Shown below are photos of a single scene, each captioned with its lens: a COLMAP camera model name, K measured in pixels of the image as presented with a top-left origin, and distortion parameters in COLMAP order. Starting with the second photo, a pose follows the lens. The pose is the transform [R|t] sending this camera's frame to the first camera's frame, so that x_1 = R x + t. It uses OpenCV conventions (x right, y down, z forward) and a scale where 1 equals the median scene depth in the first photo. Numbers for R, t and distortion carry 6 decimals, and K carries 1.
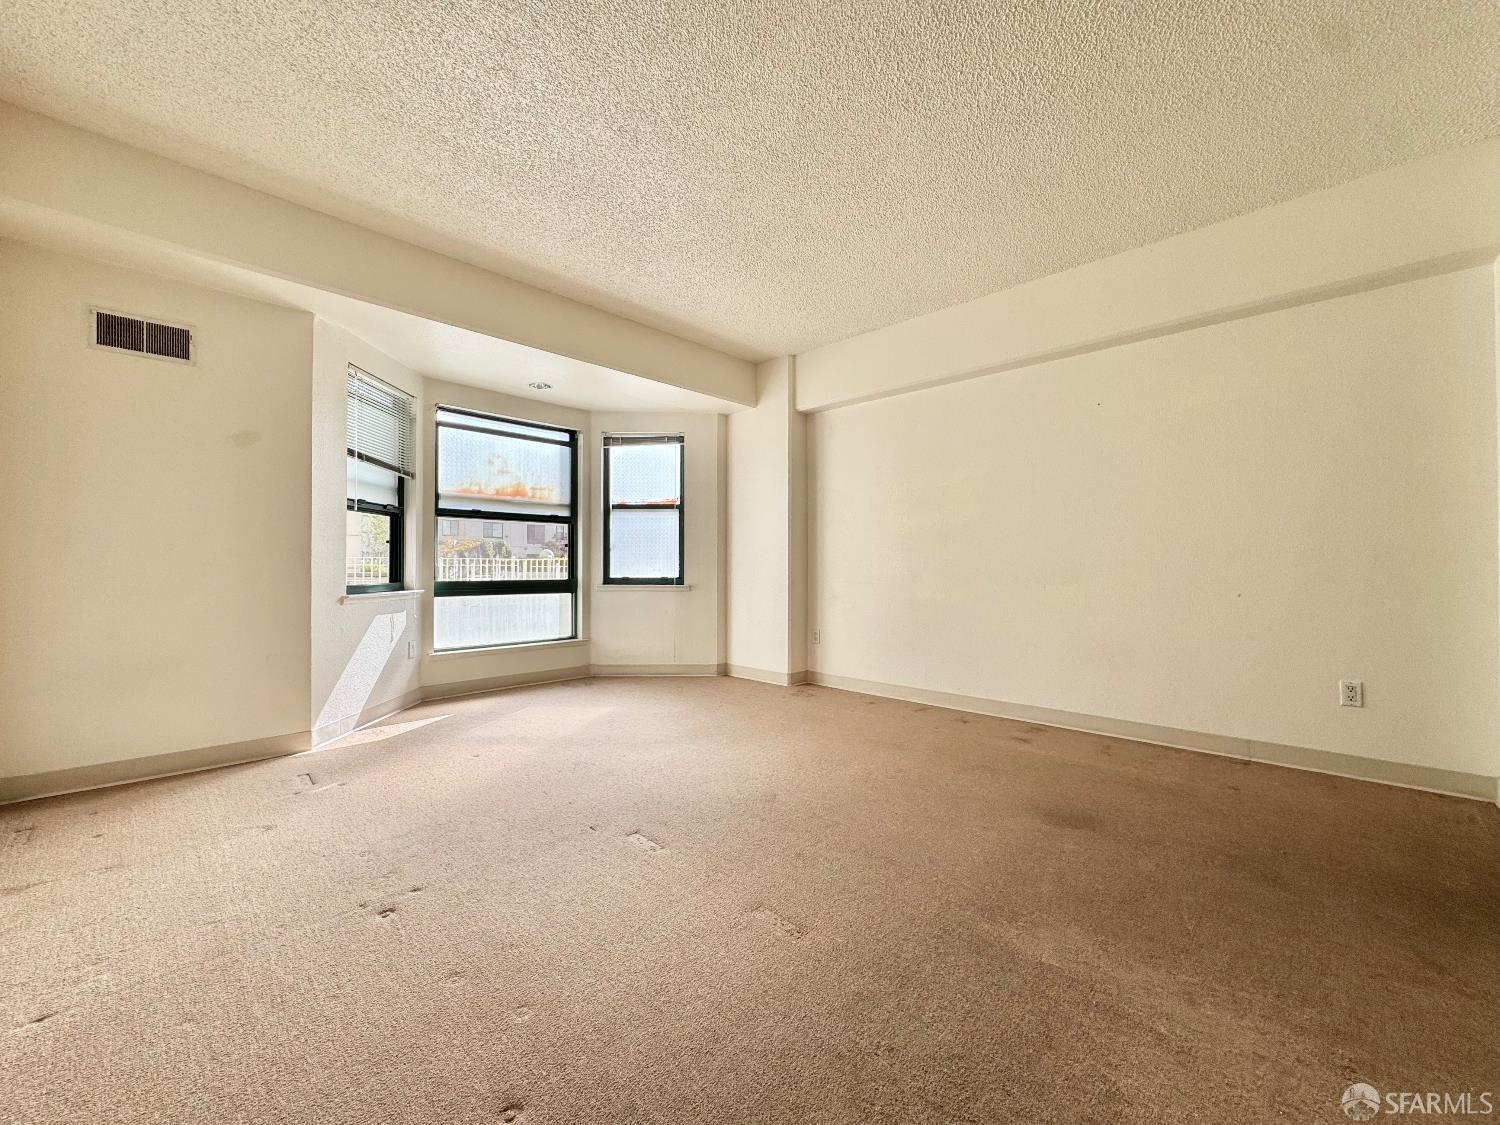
lens RADIAL K [[597.7, 0, 747.9], [0, 597.7, 562.3], [0, 0, 1]] dist [-0.001606, -0.000246]
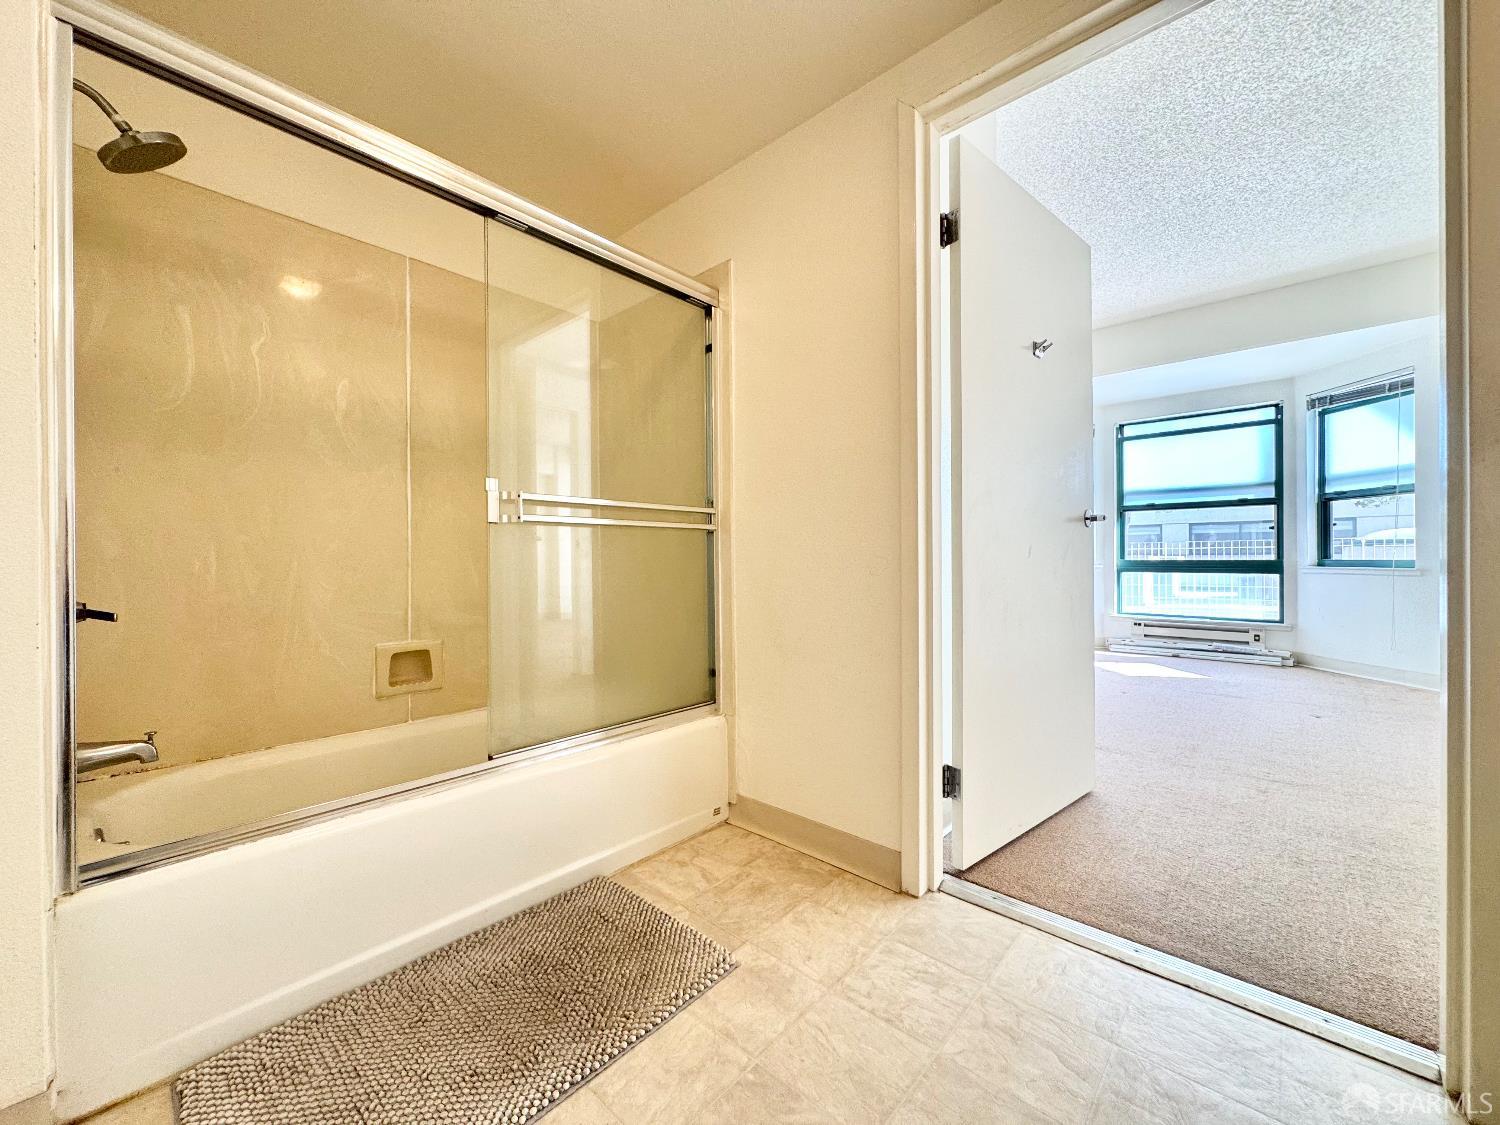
lens RADIAL K [[597.7, 0, 747.9], [0, 597.7, 562.3], [0, 0, 1]] dist [-0.001606, -0.000246]
pose [[0.019500, 0.006569, -0.999788, 0.695866], [0.010856, 0.999918, 0.006781, 0.017924], [0.999751, -0.010986, 0.019427, 0.152108]]
